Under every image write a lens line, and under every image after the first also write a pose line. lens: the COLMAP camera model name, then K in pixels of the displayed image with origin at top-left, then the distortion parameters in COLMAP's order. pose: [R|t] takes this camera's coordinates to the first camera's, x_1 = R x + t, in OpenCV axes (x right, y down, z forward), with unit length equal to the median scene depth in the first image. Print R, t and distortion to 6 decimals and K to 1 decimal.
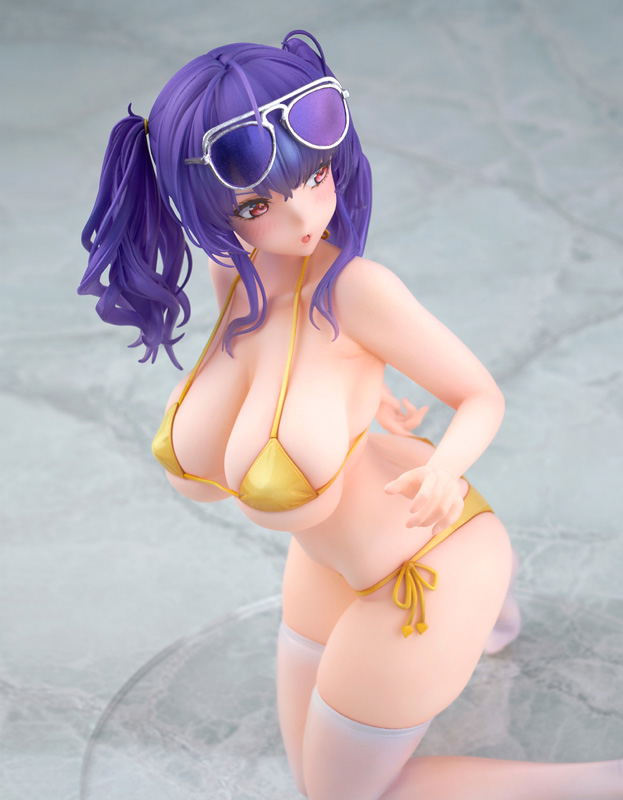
lens RADIAL K [[1842.8, 0, 311.5], [0, 1842.8, 400.0], [0, 0, 1]] dist [0.000666, -0.077952]
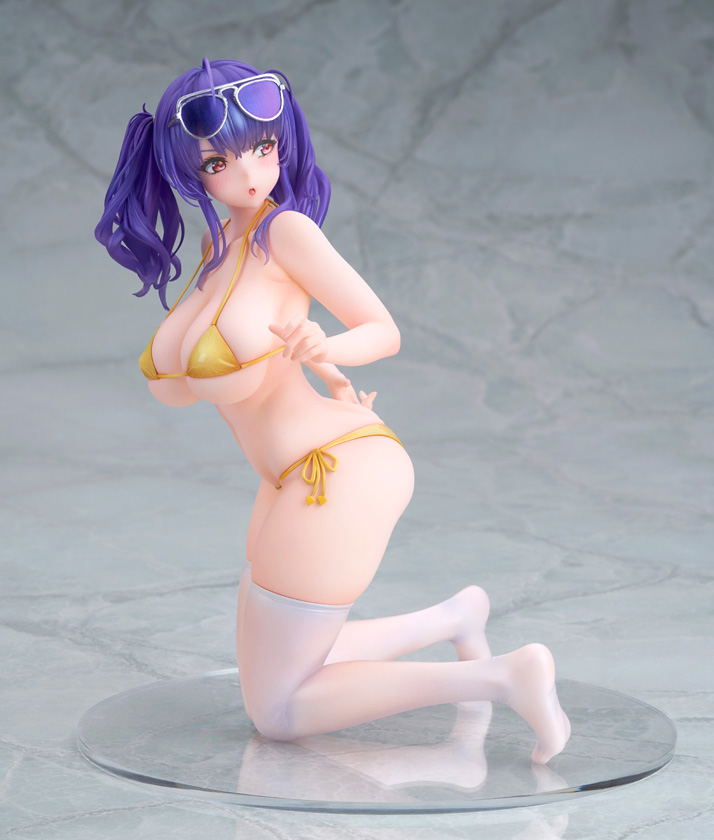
lens RADIAL K [[3053.4, 0, 357.0], [0, 3053.4, 420.0], [0, 0, 1]] dist [-0.292934, -1.610232]
pose [[0.982263, 0.049407, -0.180880, 0.500550], [-0.106962, 0.939954, -0.324107, 0.813924], [0.154006, 0.337706, 0.928567, -1.075684]]
